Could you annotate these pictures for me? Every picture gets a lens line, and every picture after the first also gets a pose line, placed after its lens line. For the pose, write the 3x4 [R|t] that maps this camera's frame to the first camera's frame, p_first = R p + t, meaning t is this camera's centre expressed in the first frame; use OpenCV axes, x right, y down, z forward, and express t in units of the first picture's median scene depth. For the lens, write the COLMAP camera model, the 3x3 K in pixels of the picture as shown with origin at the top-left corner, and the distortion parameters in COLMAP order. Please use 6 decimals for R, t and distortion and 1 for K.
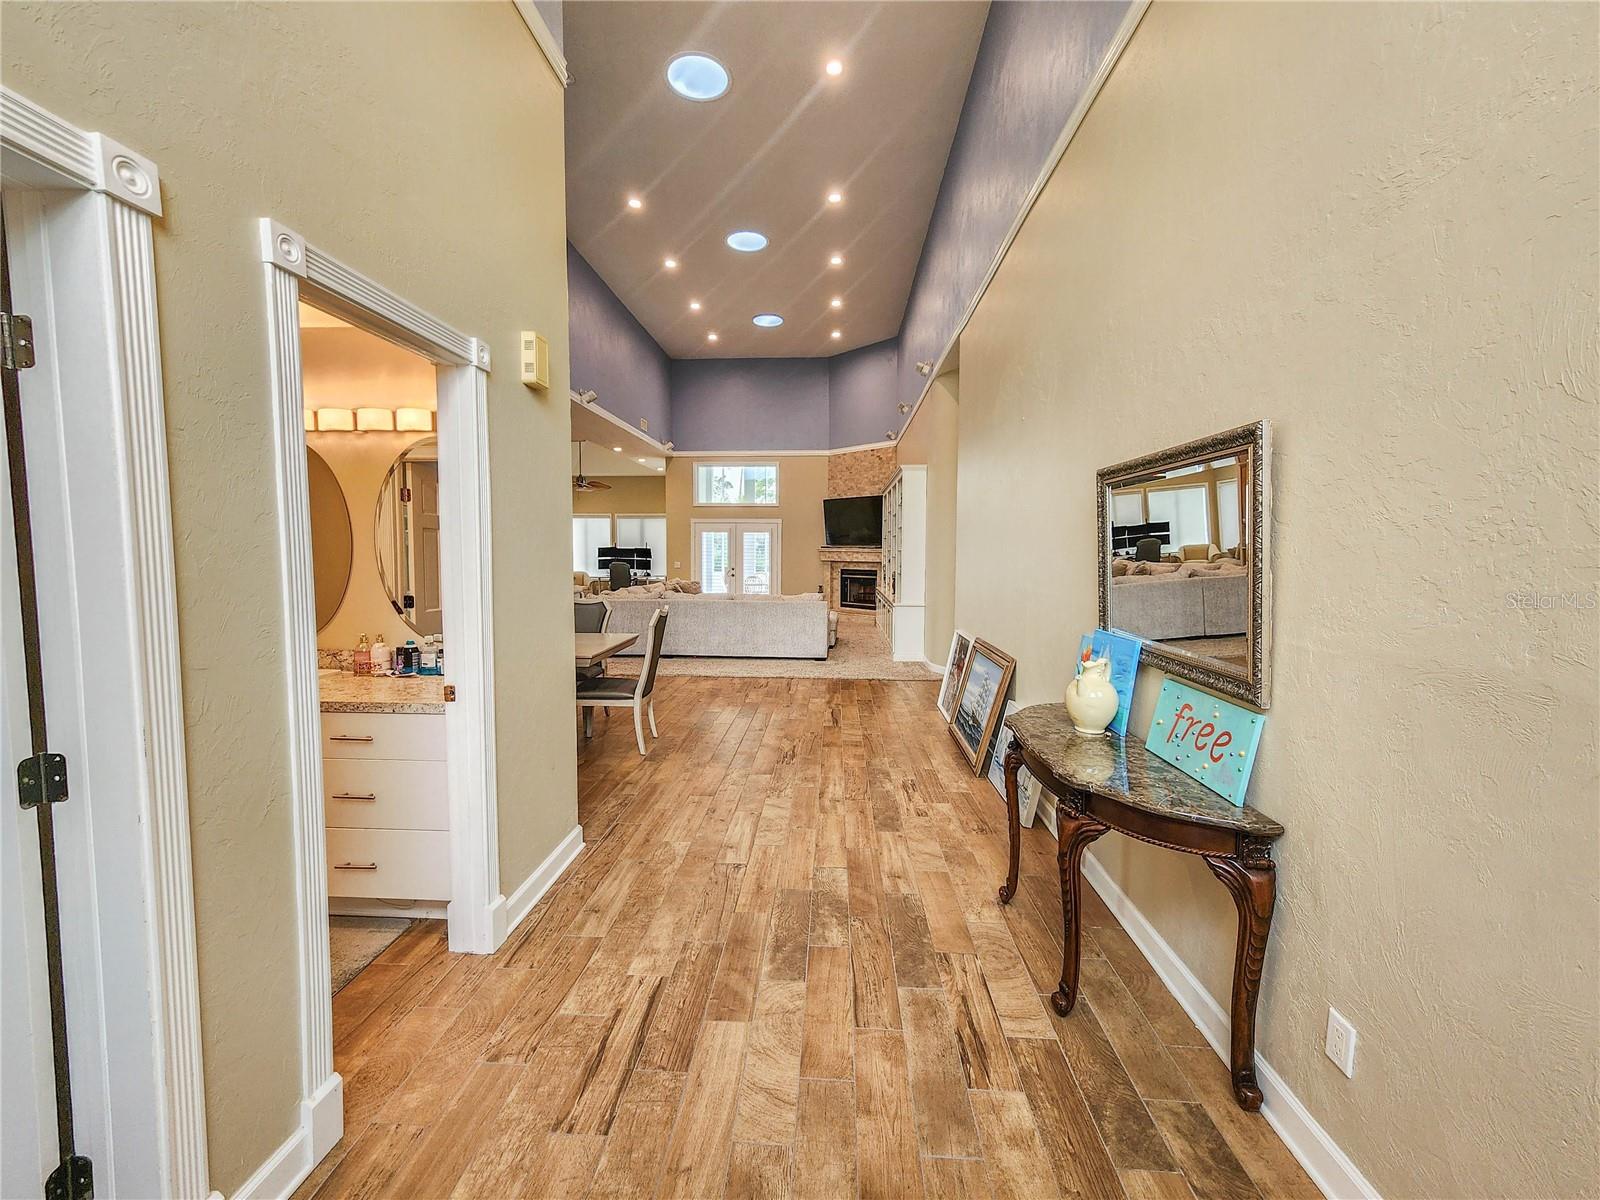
lens RADIAL K [[654.6, 0, 799.2], [0, 654.6, 594.3], [0, 0, 1]] dist [0.006336, 0.000677]
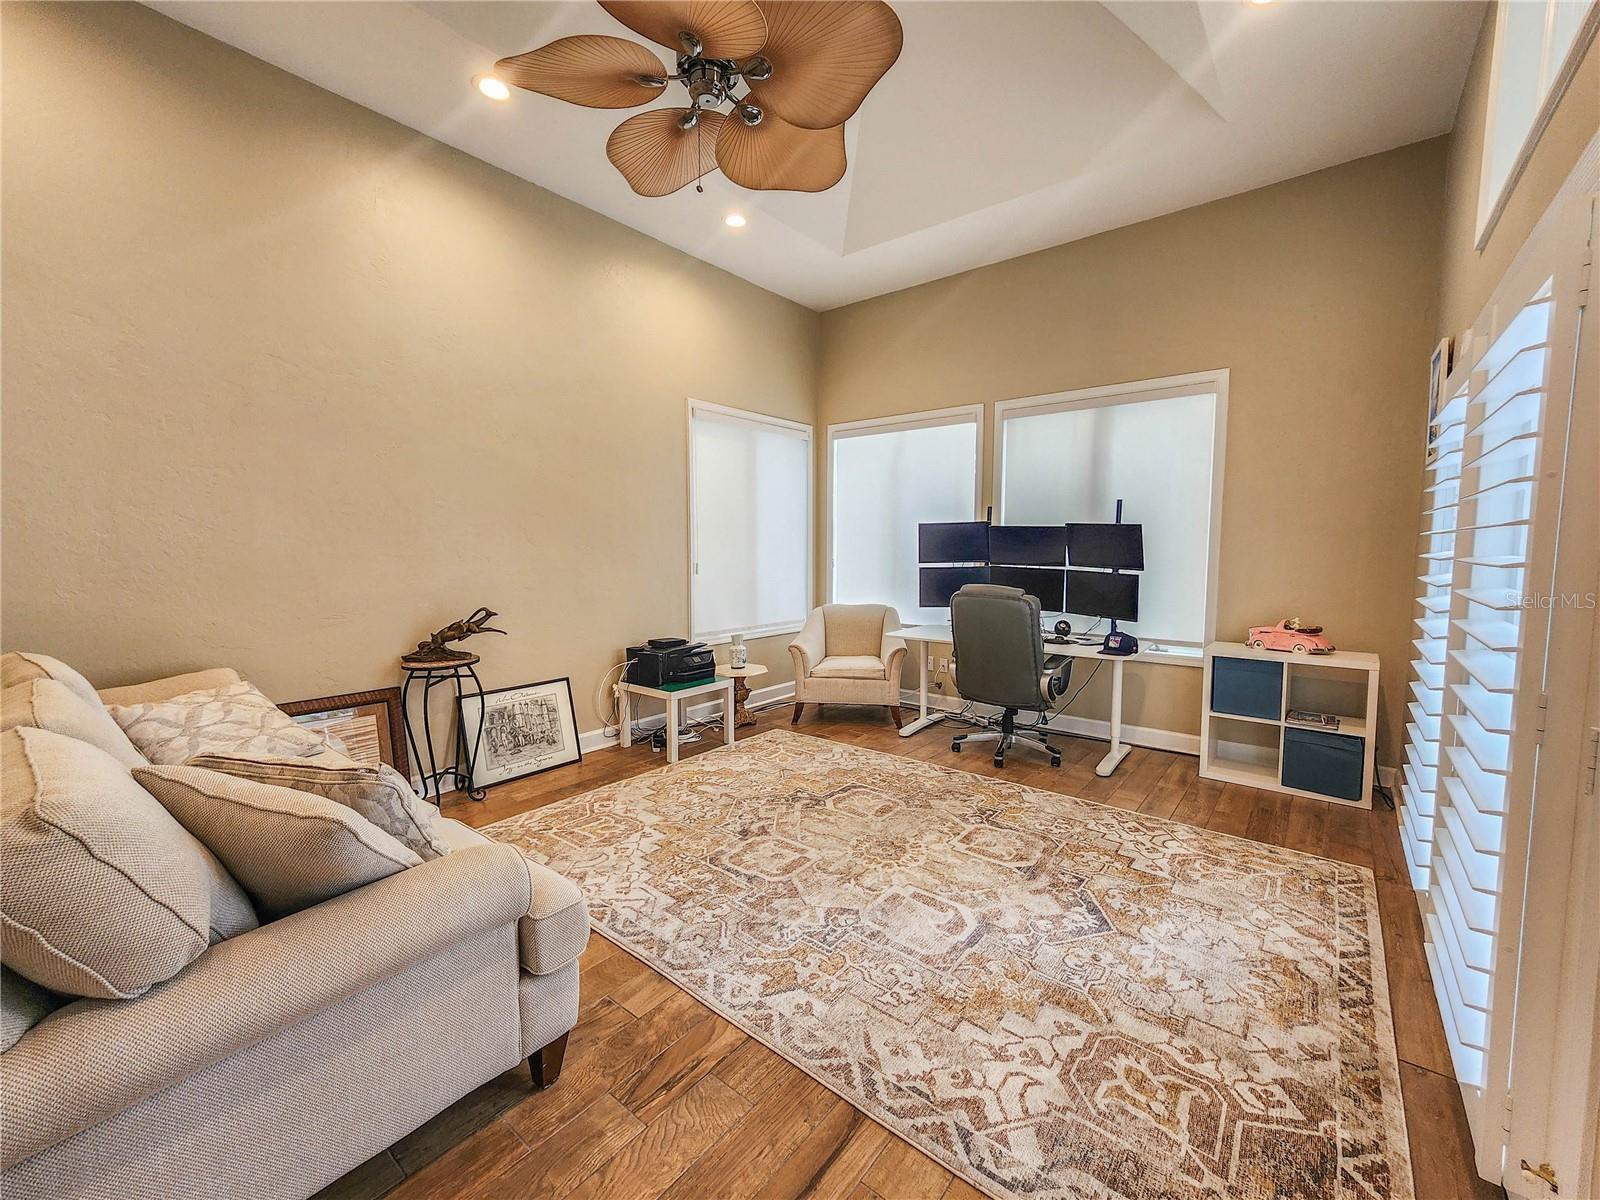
lens RADIAL K [[654.6, 0, 799.2], [0, 654.6, 594.3], [0, 0, 1]] dist [0.006336, 0.000677]
pose [[0.809813, 0.044299, -0.585013, -0.234283], [-0.036844, 0.999017, 0.024647, -0.058422], [0.585530, 0.001595, 0.810649, 0.929804]]
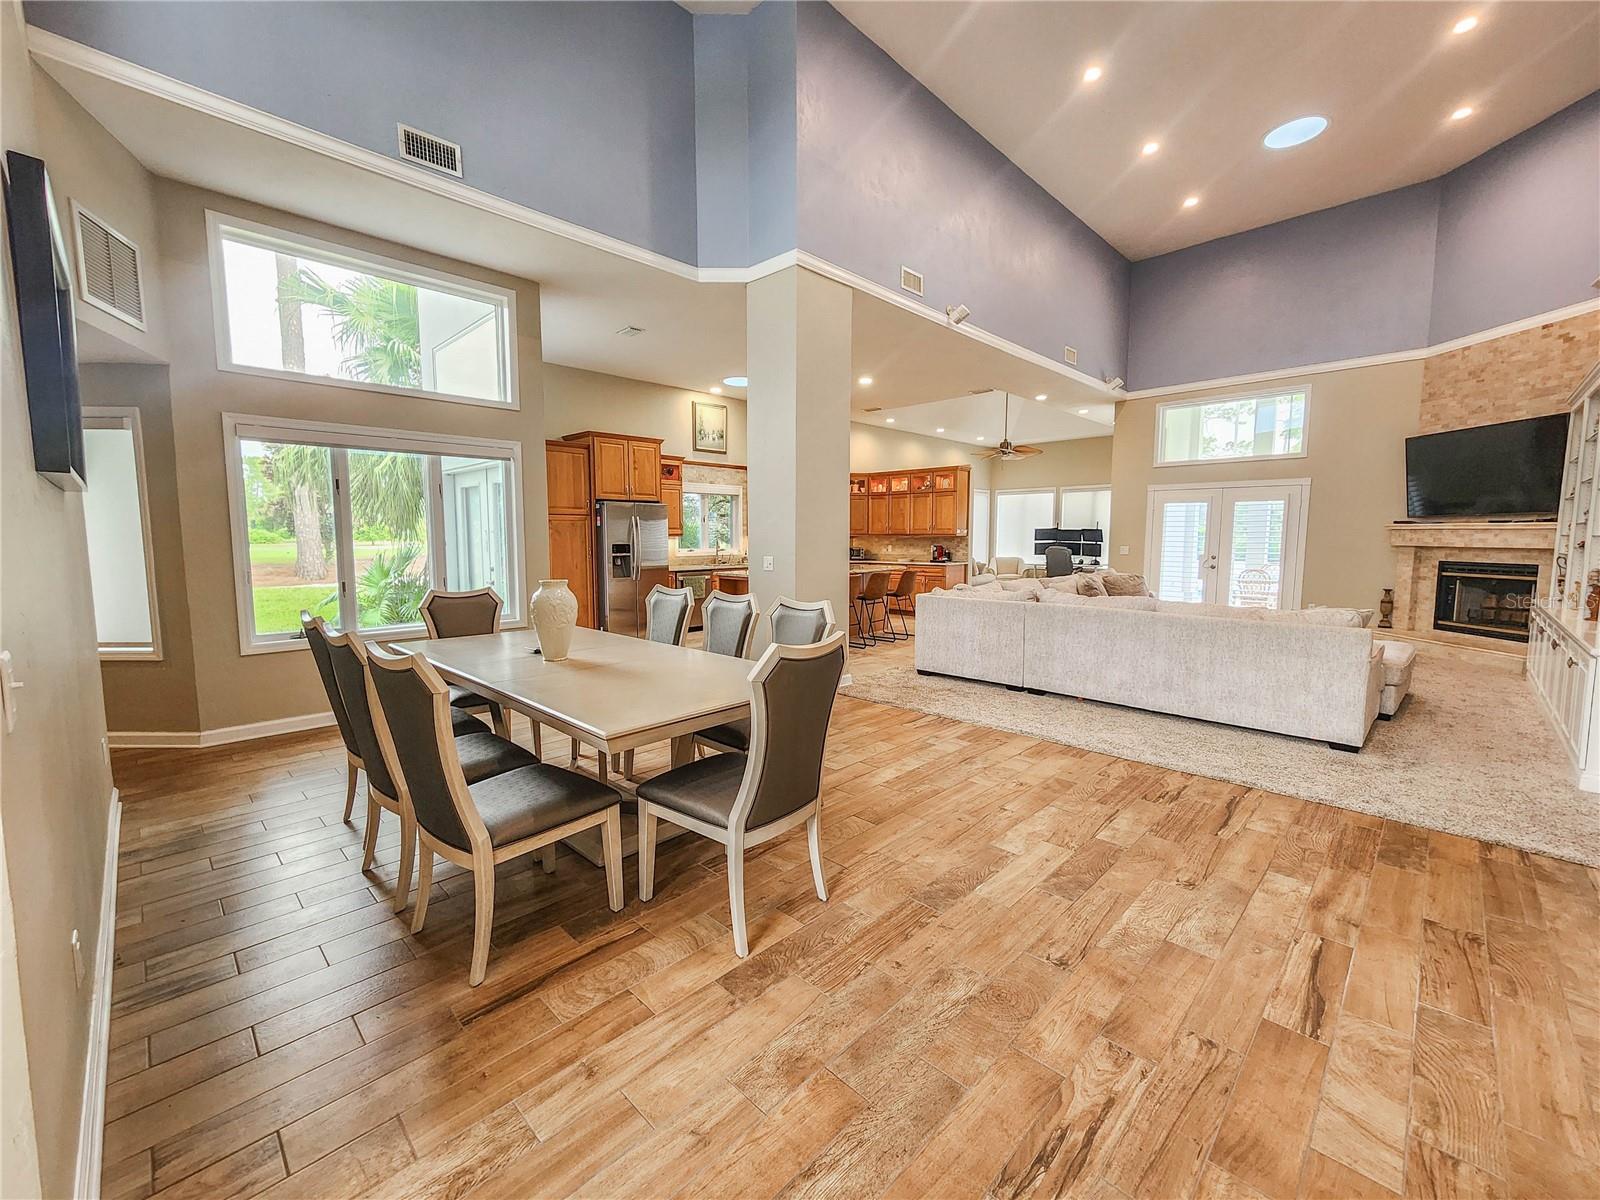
lens RADIAL K [[654.6, 0, 799.2], [0, 654.6, 594.3], [0, 0, 1]] dist [0.006336, 0.000677]
pose [[0.749120, 0.056036, -0.660060, 0.026771], [-0.041353, 0.998428, 0.037829, -0.009014], [0.661142, -0.001043, 0.750260, 0.220411]]
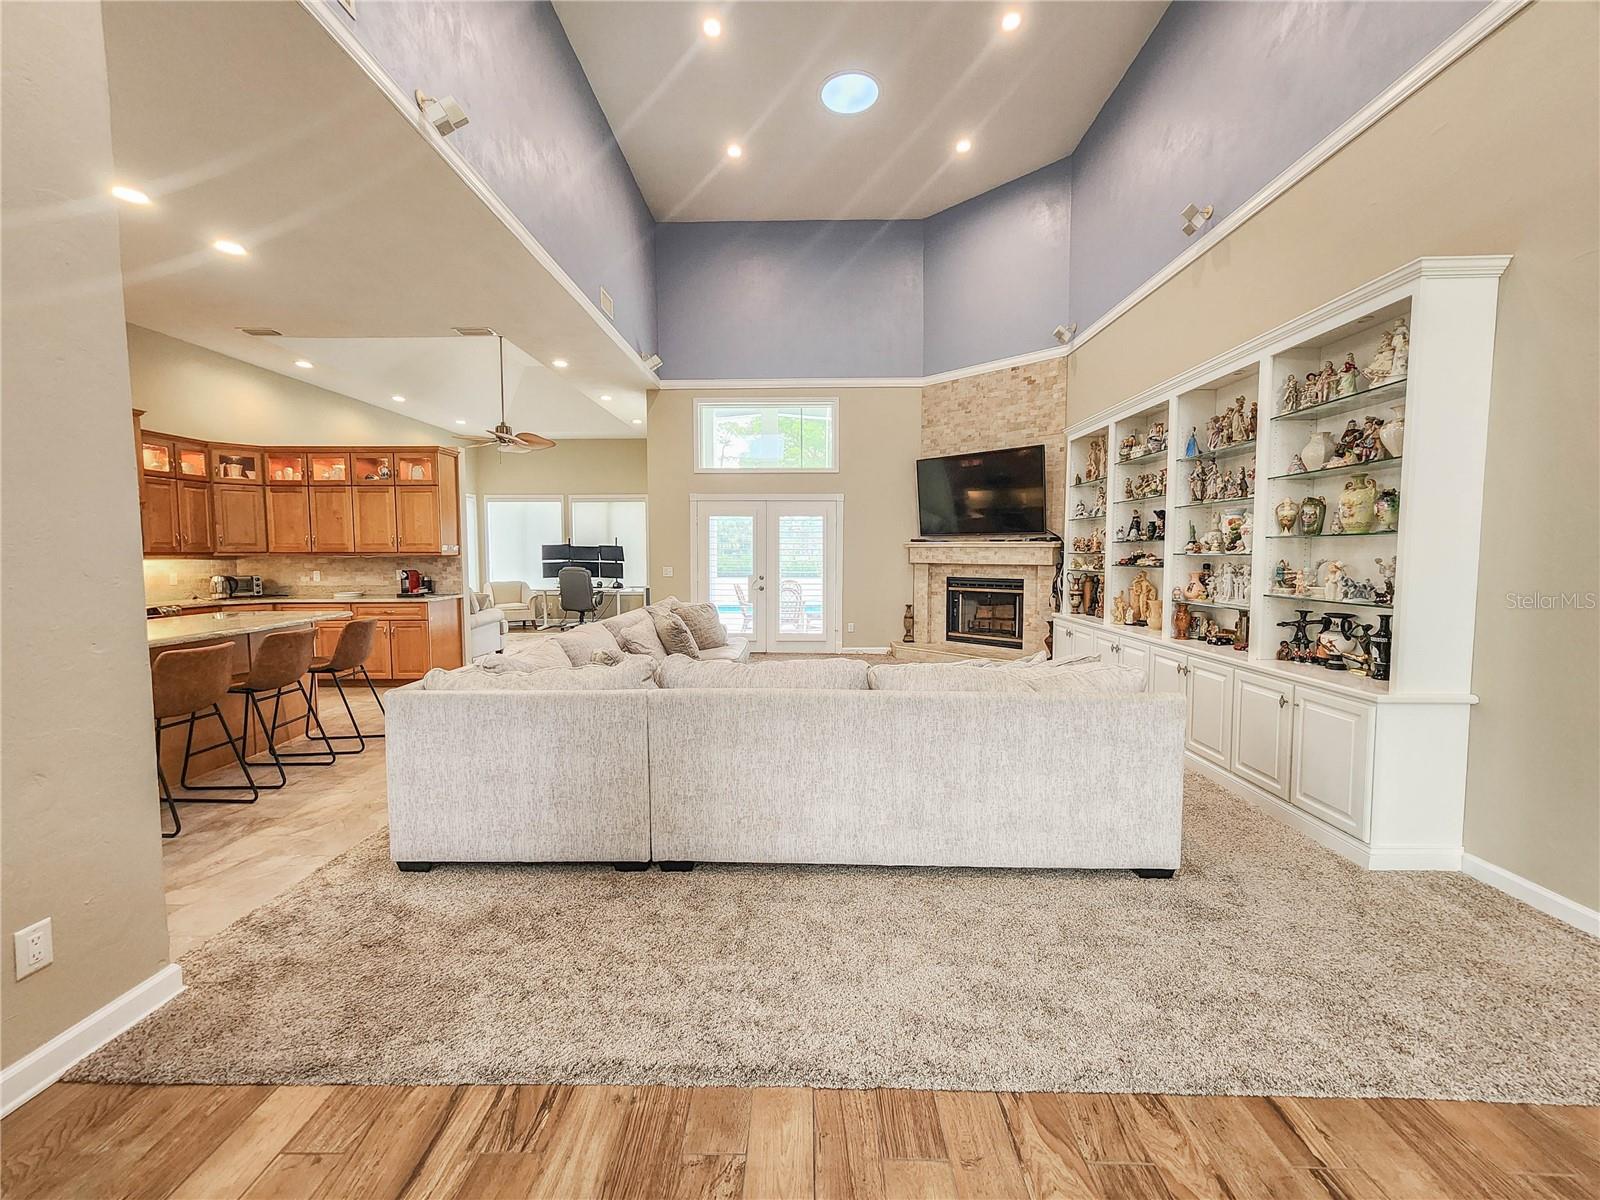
lens RADIAL K [[654.6, 0, 799.2], [0, 654.6, 594.3], [0, 0, 1]] dist [0.006336, 0.000677]
pose [[0.999236, -0.008294, 0.038202, -0.090934], [0.008367, 0.999963, -0.001747, -0.022593], [-0.038186, 0.002065, 0.999269, 0.406219]]
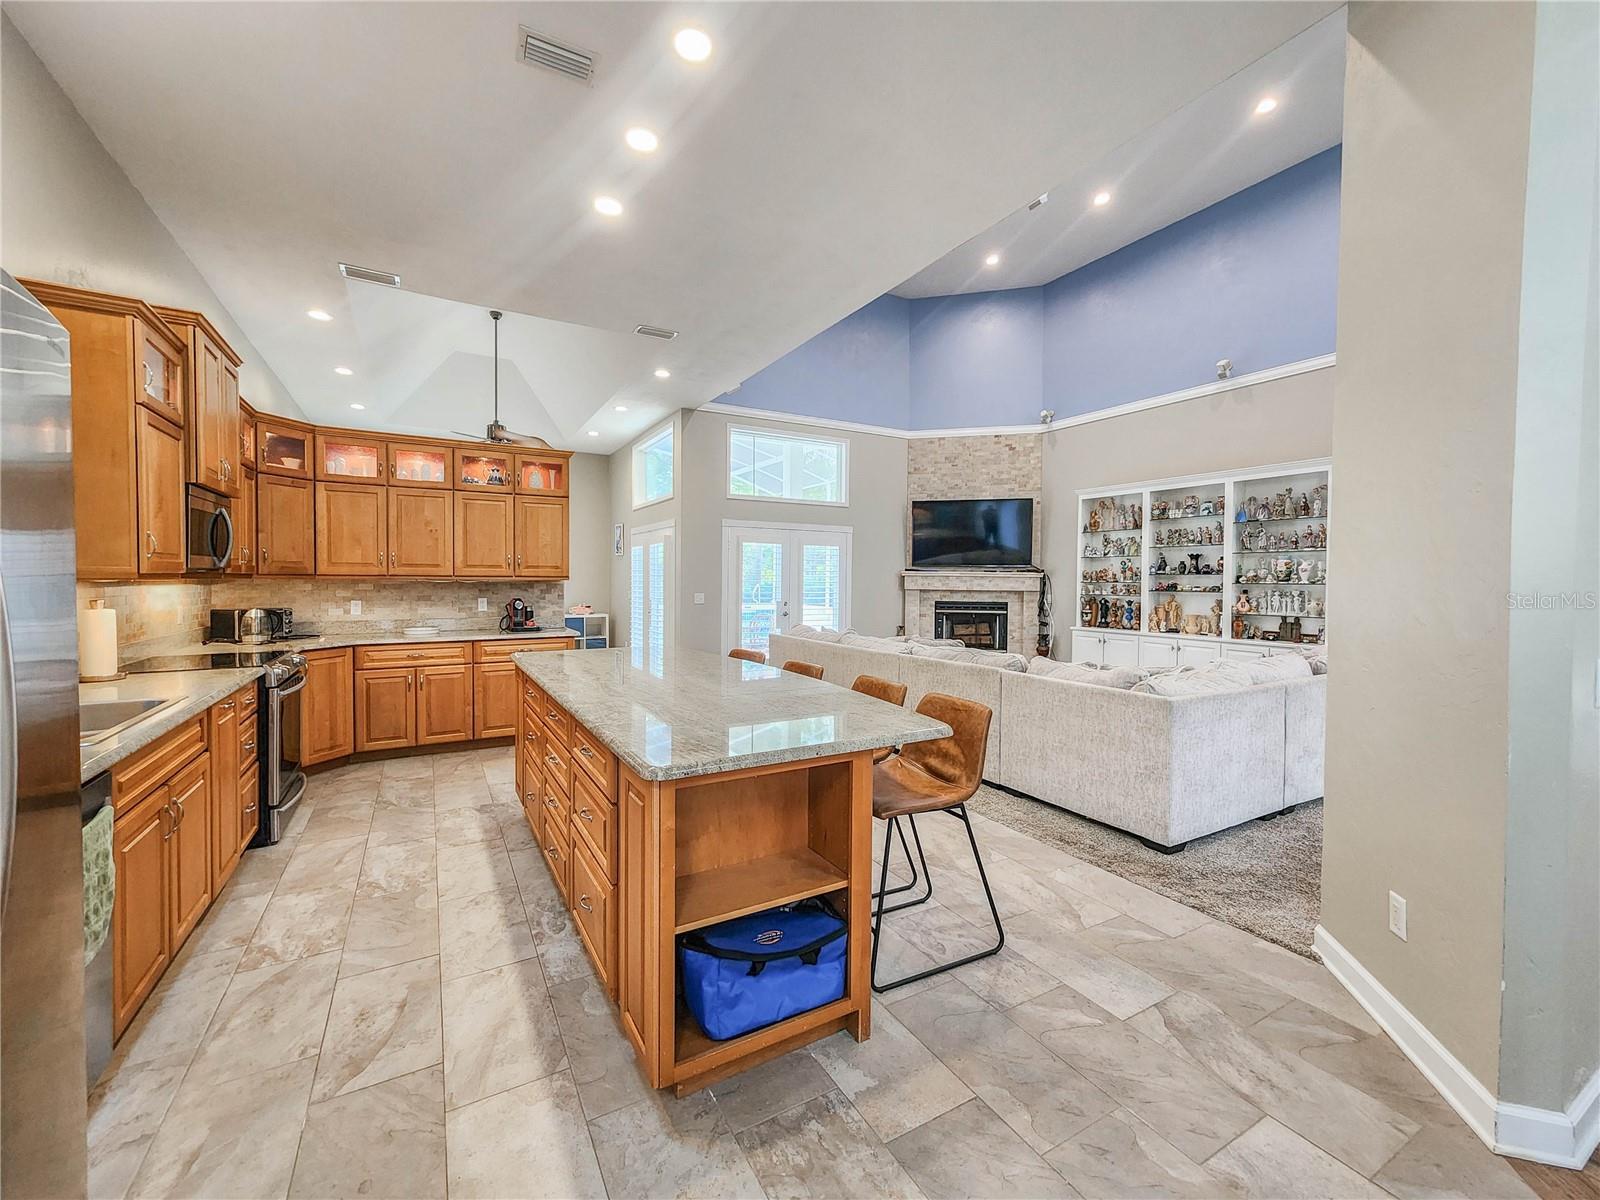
lens RADIAL K [[654.6, 0, 799.2], [0, 654.6, 594.3], [0, 0, 1]] dist [0.006336, 0.000677]
pose [[0.840262, -0.010889, 0.542072, -0.430358], [0.033016, 0.998971, -0.031110, -0.028339], [-0.541175, 0.044038, 0.839756, 0.481110]]
